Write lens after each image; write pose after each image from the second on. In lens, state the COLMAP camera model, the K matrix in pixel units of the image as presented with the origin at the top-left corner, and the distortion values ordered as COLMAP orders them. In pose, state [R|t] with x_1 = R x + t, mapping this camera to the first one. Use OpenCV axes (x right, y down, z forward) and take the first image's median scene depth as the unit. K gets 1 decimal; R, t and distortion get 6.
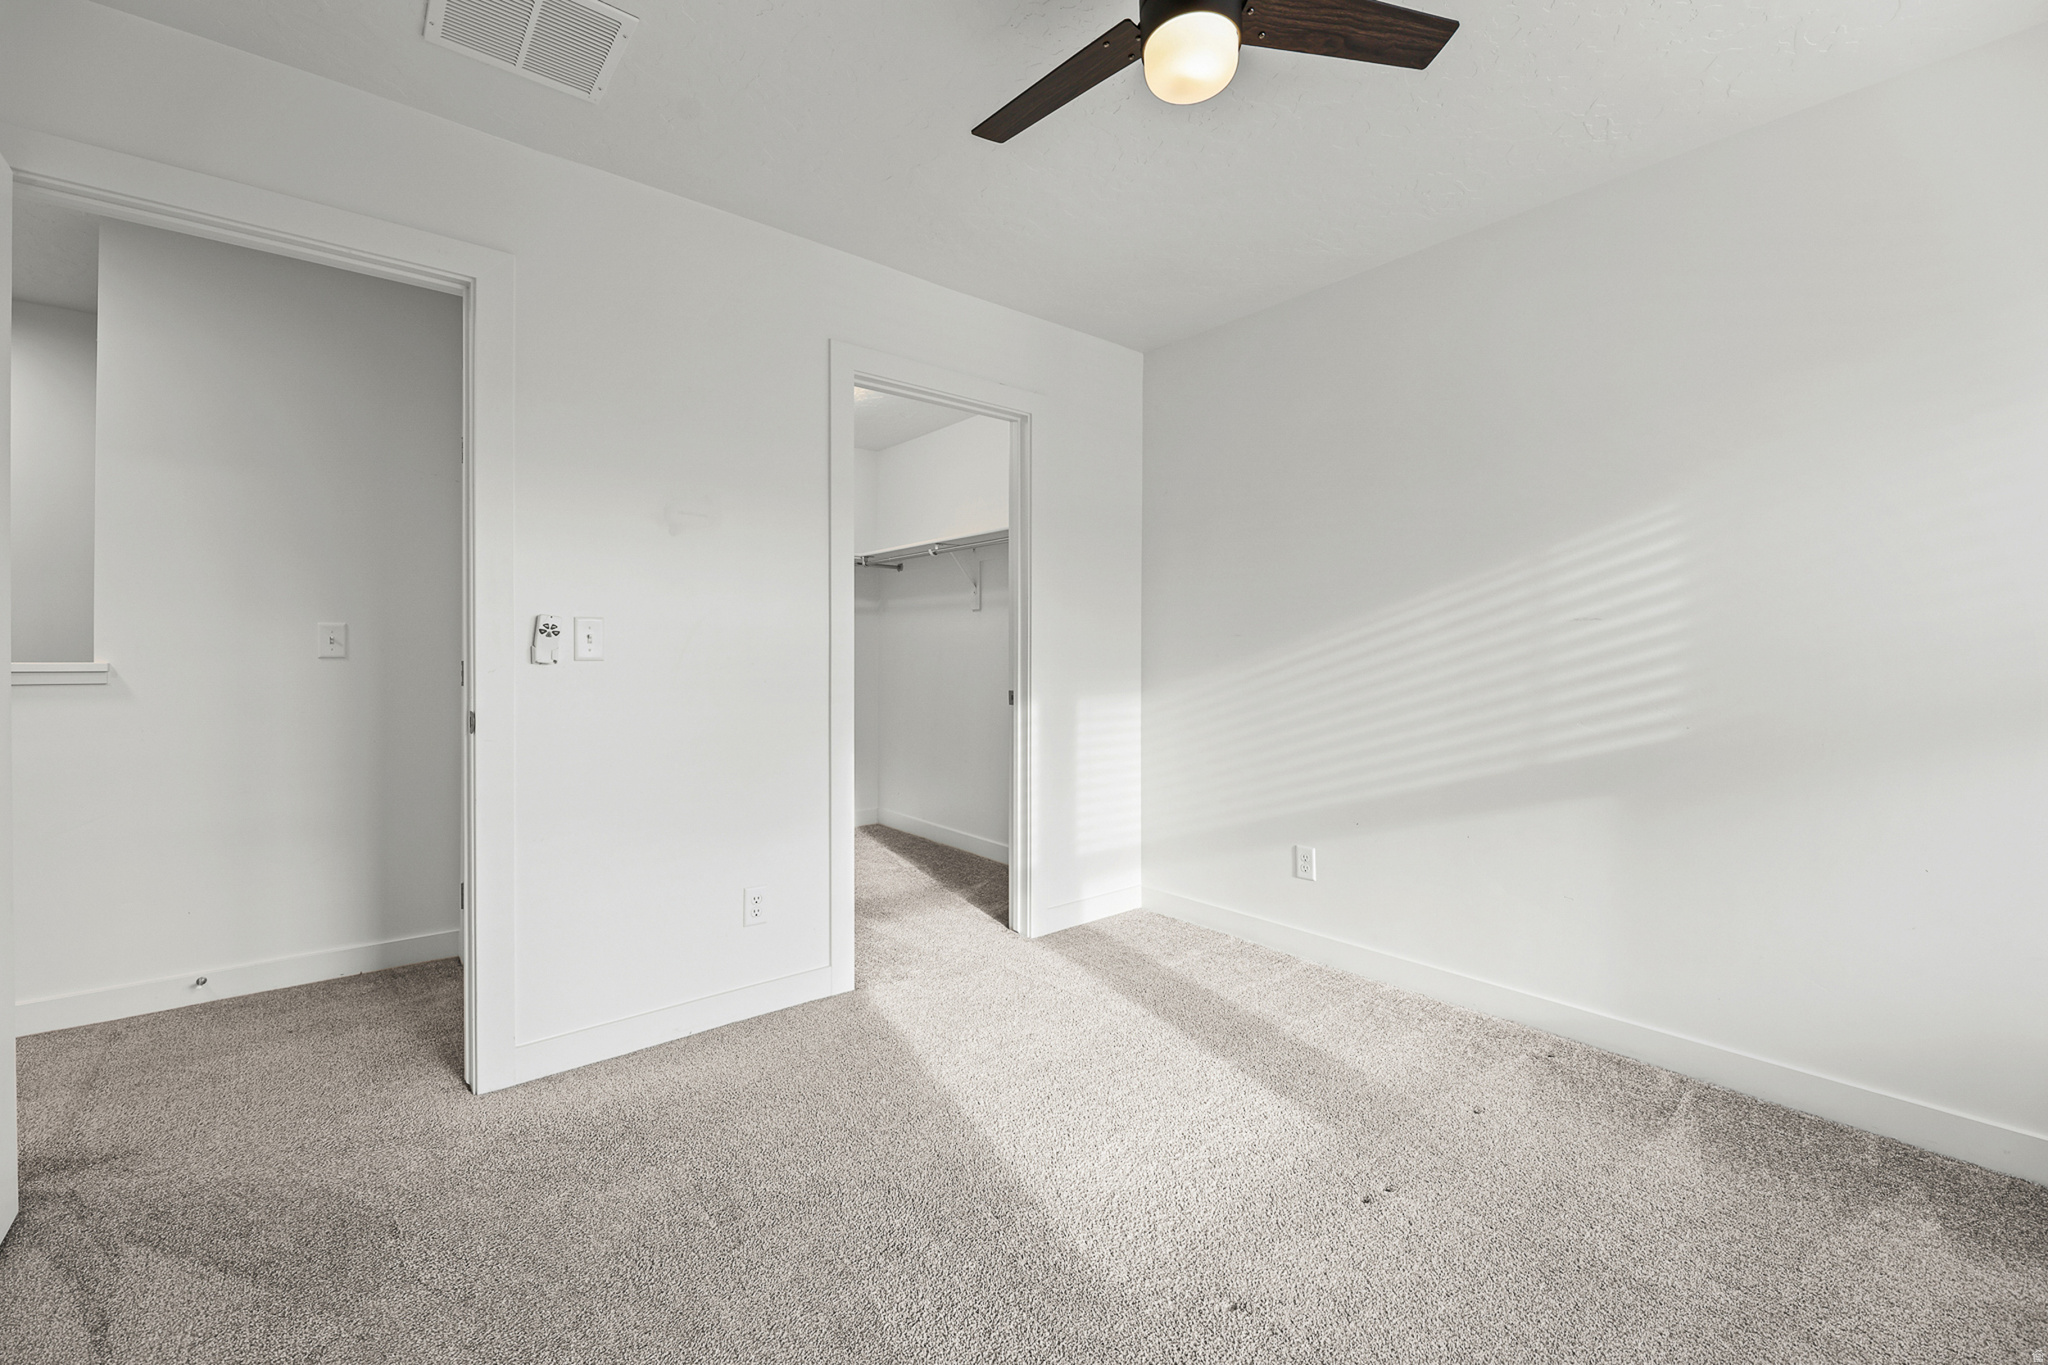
lens RADIAL K [[850.1, 0, 1024.6], [0, 850.1, 651.5], [0, 0, 1]] dist [0.000476, -0.000098]
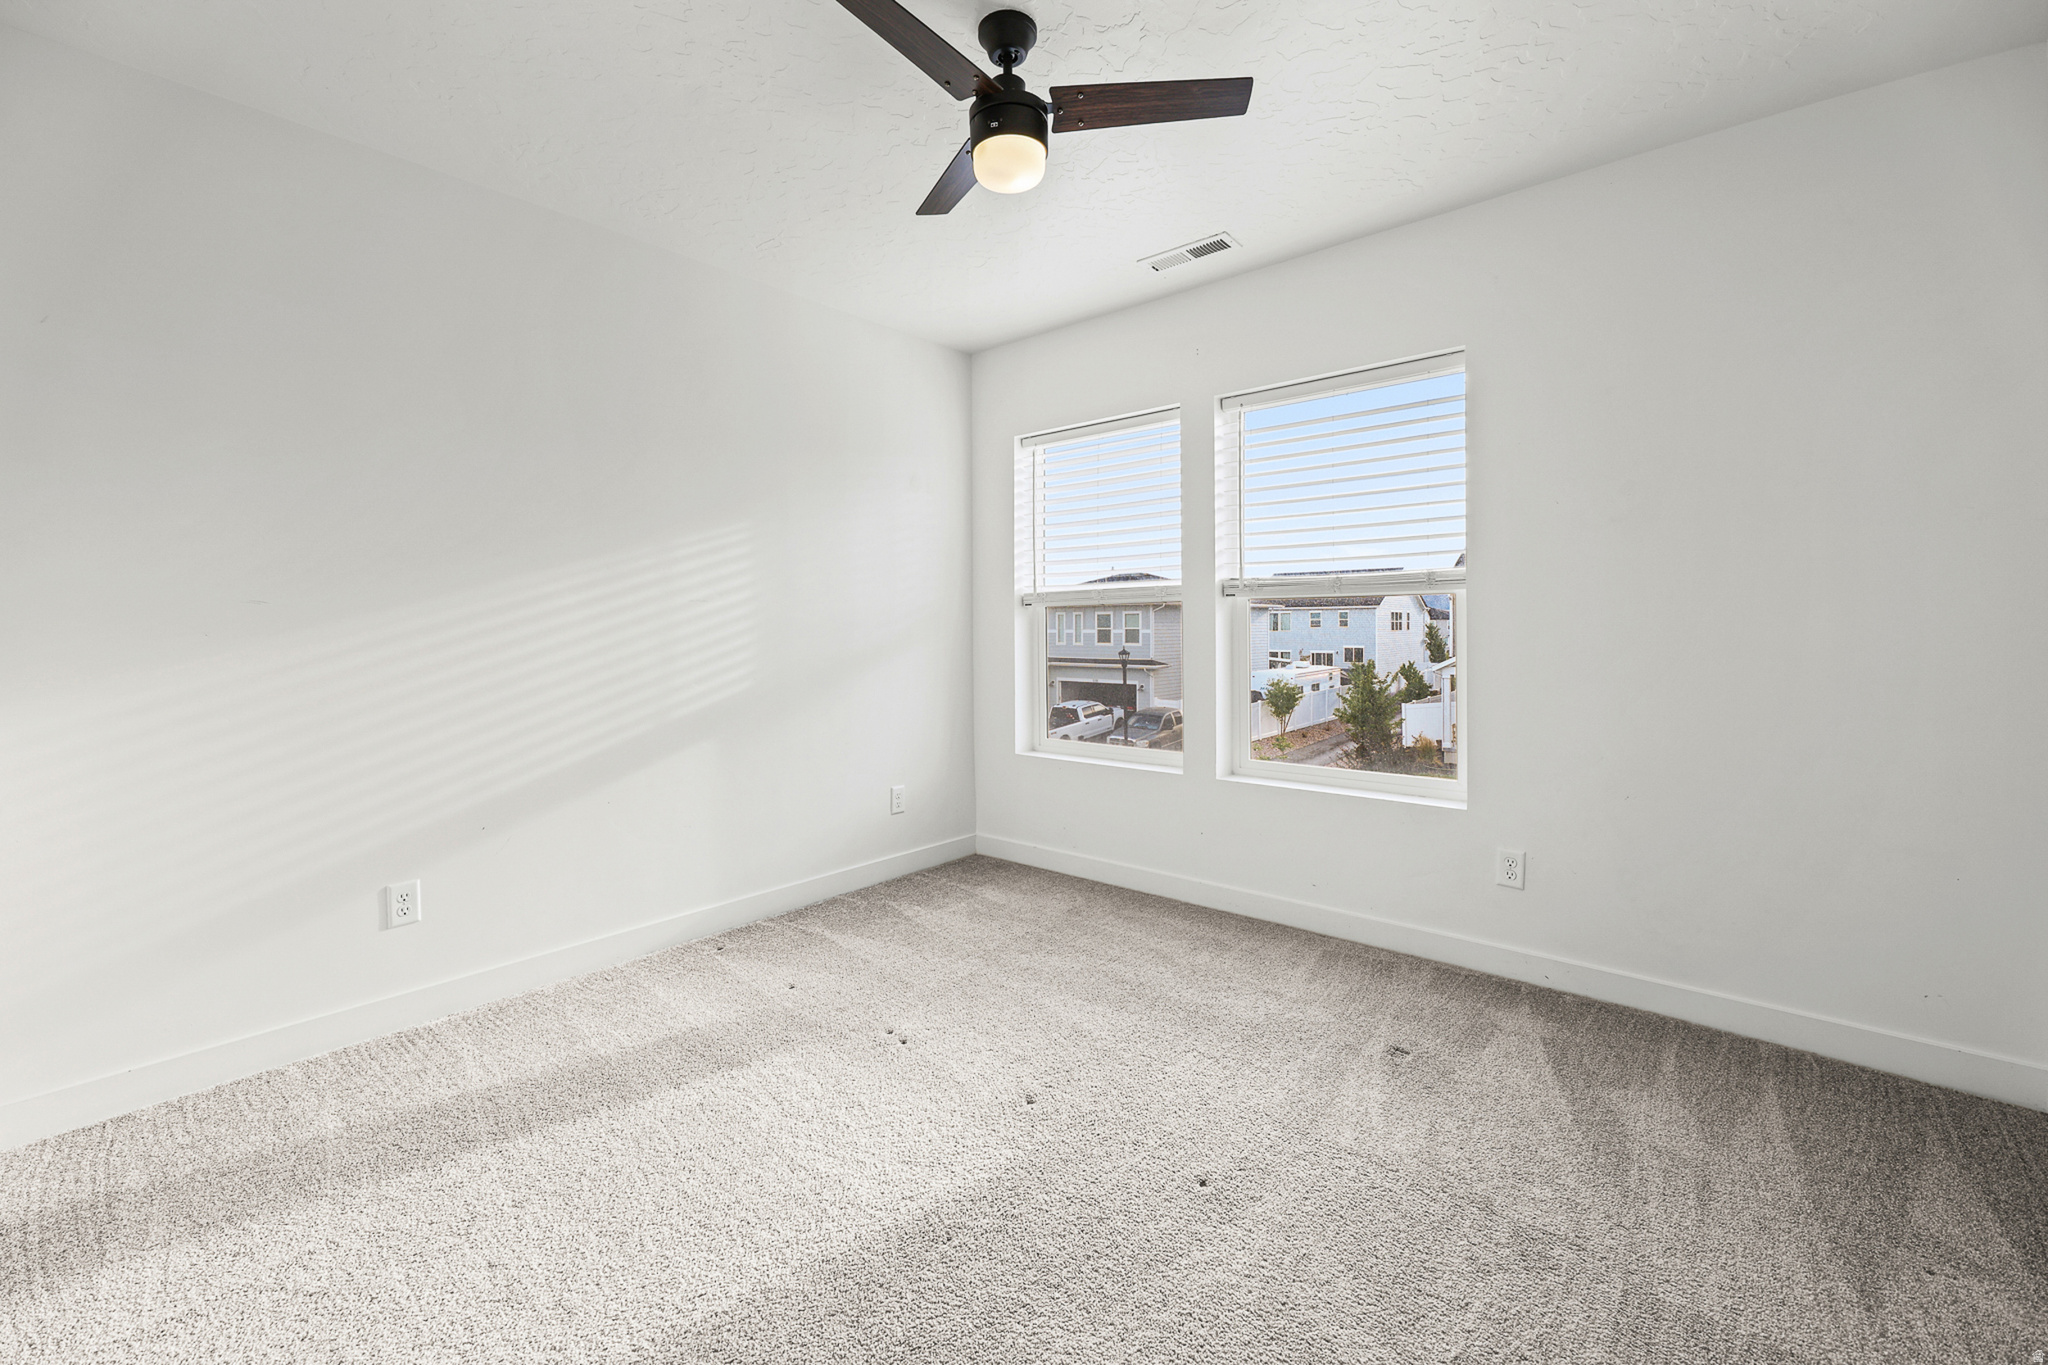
lens RADIAL K [[837.9, 0, 1026.4], [0, 837.9, 619.2], [0, 0, 1]] dist [0.000303, -0.000025]
pose [[-0.186641, 0.011920, 0.982356, -0.634226], [0.000396, 0.999927, -0.012058, 0.003511], [-0.982428, -0.001861, -0.186632, 0.727755]]
